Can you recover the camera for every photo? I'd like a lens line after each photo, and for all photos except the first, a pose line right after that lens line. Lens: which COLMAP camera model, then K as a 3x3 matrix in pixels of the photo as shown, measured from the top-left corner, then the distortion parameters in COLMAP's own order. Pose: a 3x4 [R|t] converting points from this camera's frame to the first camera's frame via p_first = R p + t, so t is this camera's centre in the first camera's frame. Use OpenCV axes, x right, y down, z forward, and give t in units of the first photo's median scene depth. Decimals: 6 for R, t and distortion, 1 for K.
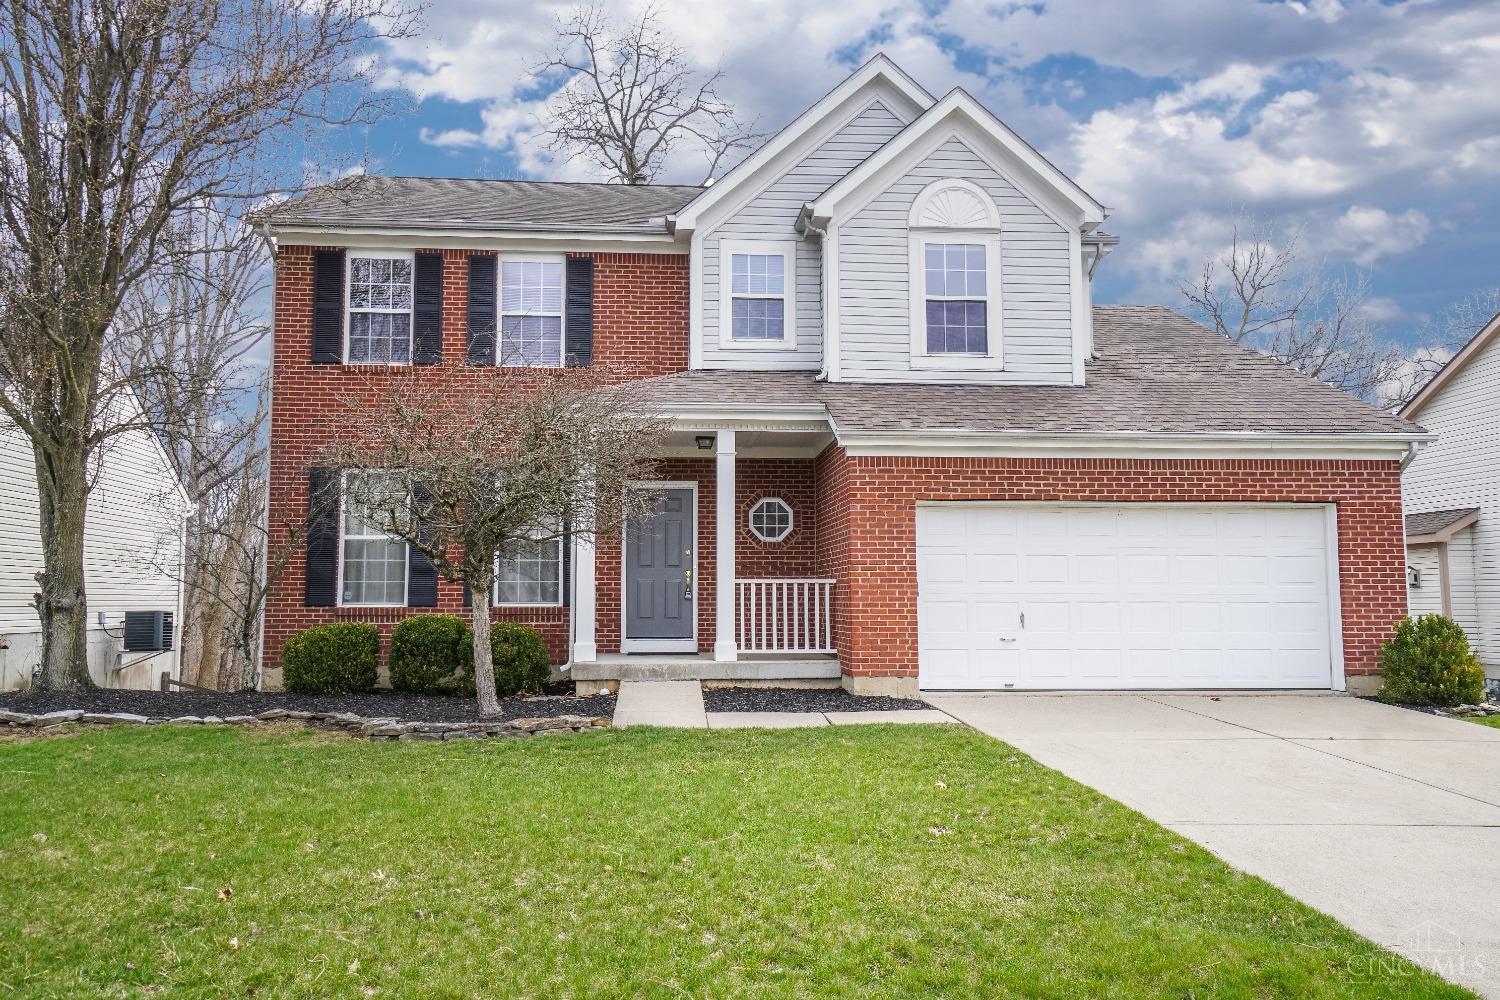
lens RADIAL K [[1091.2, 0, 749.9], [0, 1091.2, 491.7], [0, 0, 1]] dist [0.005986, 0.000620]
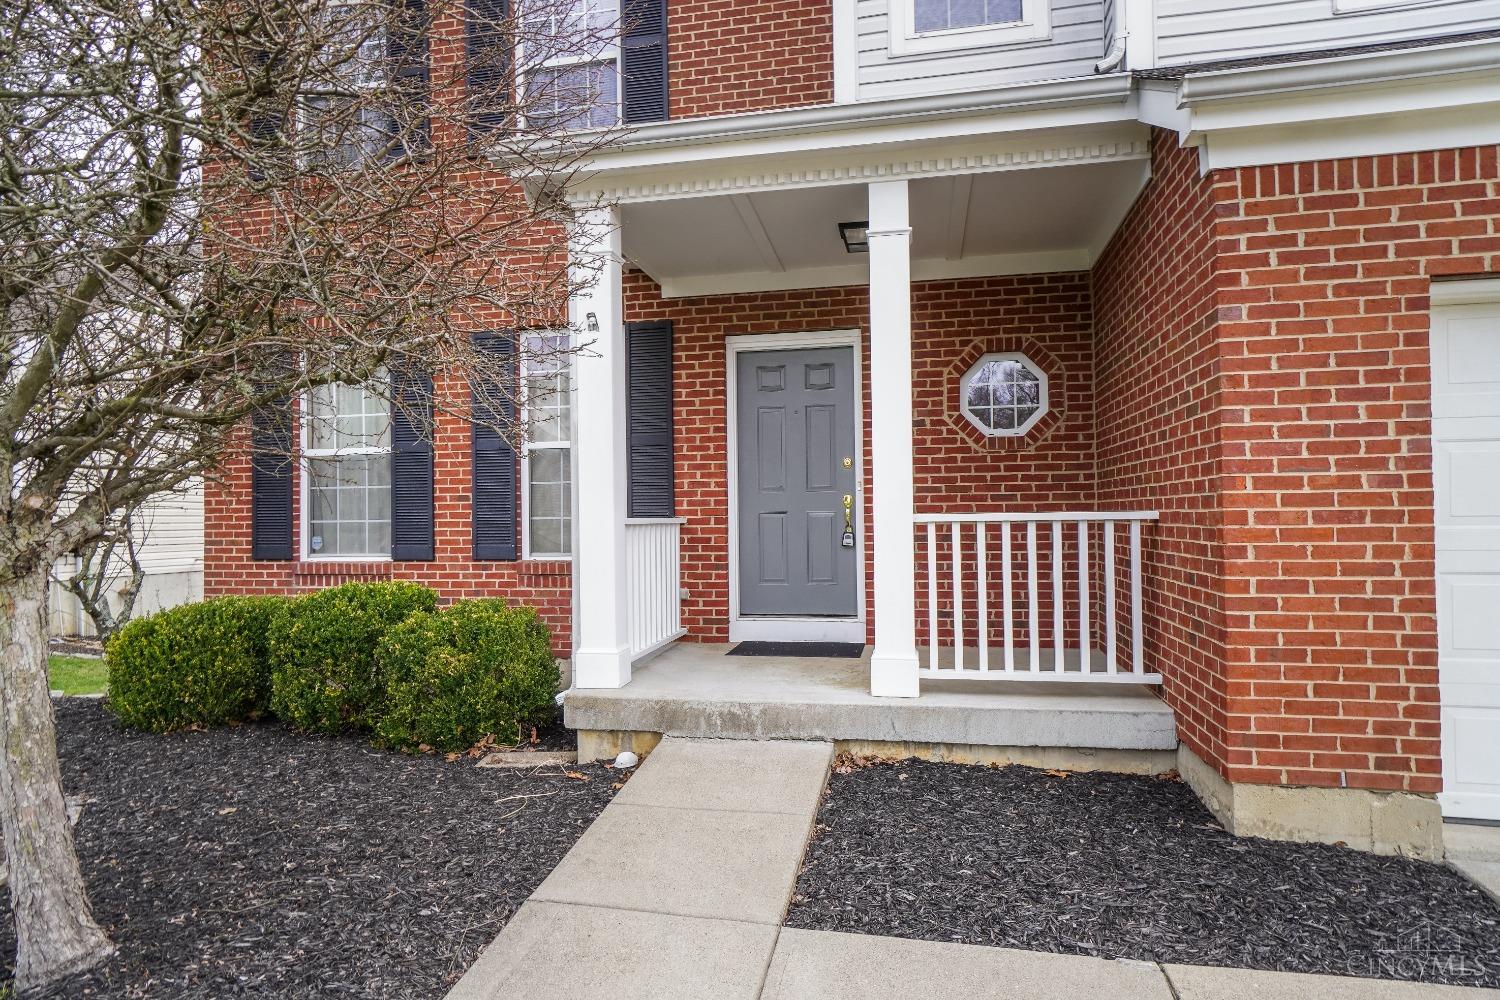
lens RADIAL K [[878.9, 0, 742.3], [0, 878.9, 503.4], [0, 0, 1]] dist [-0.003841, -0.000639]
pose [[0.957226, -0.014742, -0.288966, 0.023453], [0.039260, 0.996082, 0.079237, 0.044584], [0.286666, -0.087192, 0.954054, 0.637051]]
